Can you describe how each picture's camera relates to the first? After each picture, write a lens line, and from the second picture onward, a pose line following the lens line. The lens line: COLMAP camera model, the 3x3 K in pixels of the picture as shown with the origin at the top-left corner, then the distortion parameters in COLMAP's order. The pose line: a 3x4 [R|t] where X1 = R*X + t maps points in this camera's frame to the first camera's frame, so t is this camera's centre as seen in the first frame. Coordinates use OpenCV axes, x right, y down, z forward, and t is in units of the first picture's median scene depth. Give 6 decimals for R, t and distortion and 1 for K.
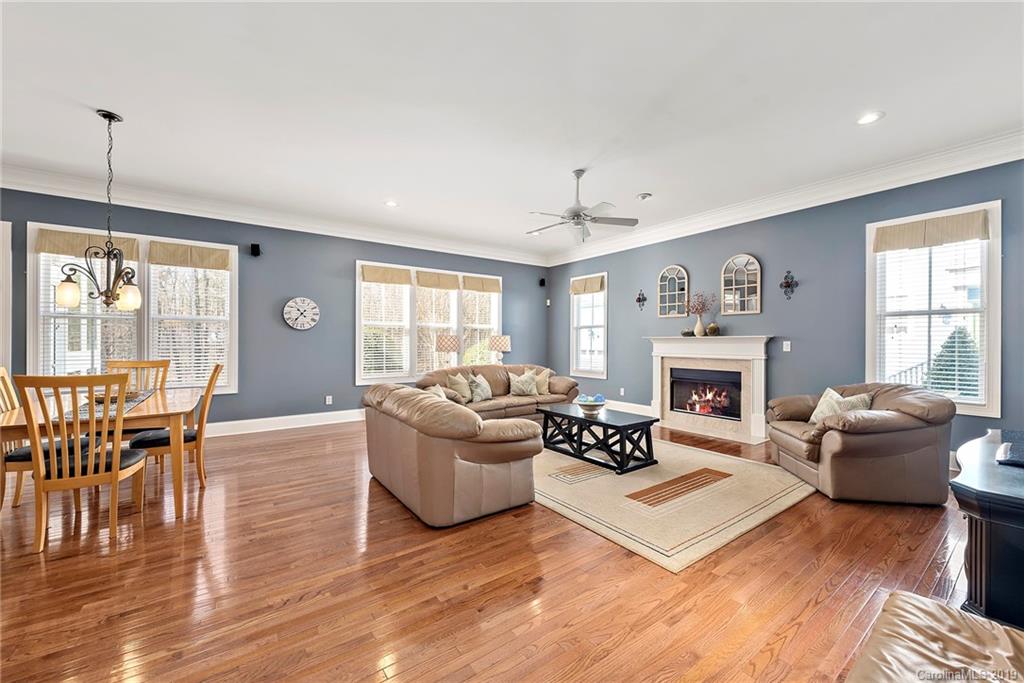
lens RADIAL K [[399.1, 0, 513.8], [0, 399.1, 342.3], [0, 0, 1]] dist [-0.000020, -0.000001]
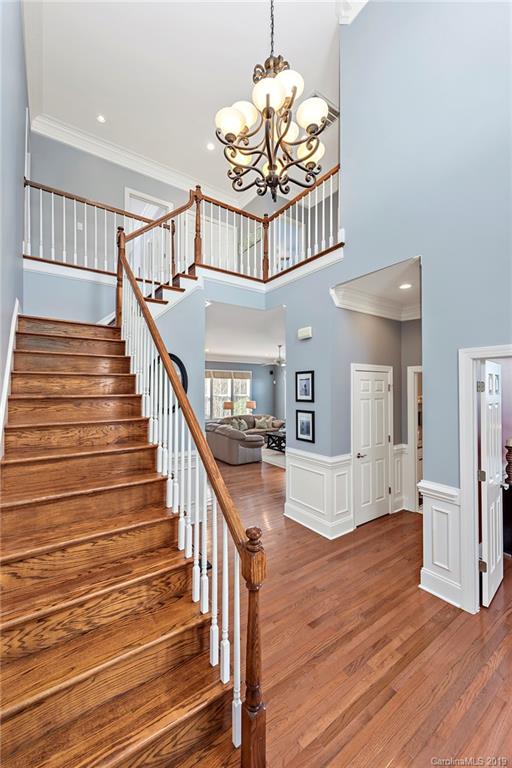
lens RADIAL K [[299.3, 0, 255.1], [0, 299.3, 385.5], [0, 0, 1]] dist [-0.000020, -0.000001]
pose [[0.999852, -0.000290, -0.017173, 0.019487], [0.000106, 0.999943, -0.010718, -0.097298], [0.017175, 0.010715, 0.999795, -0.749094]]
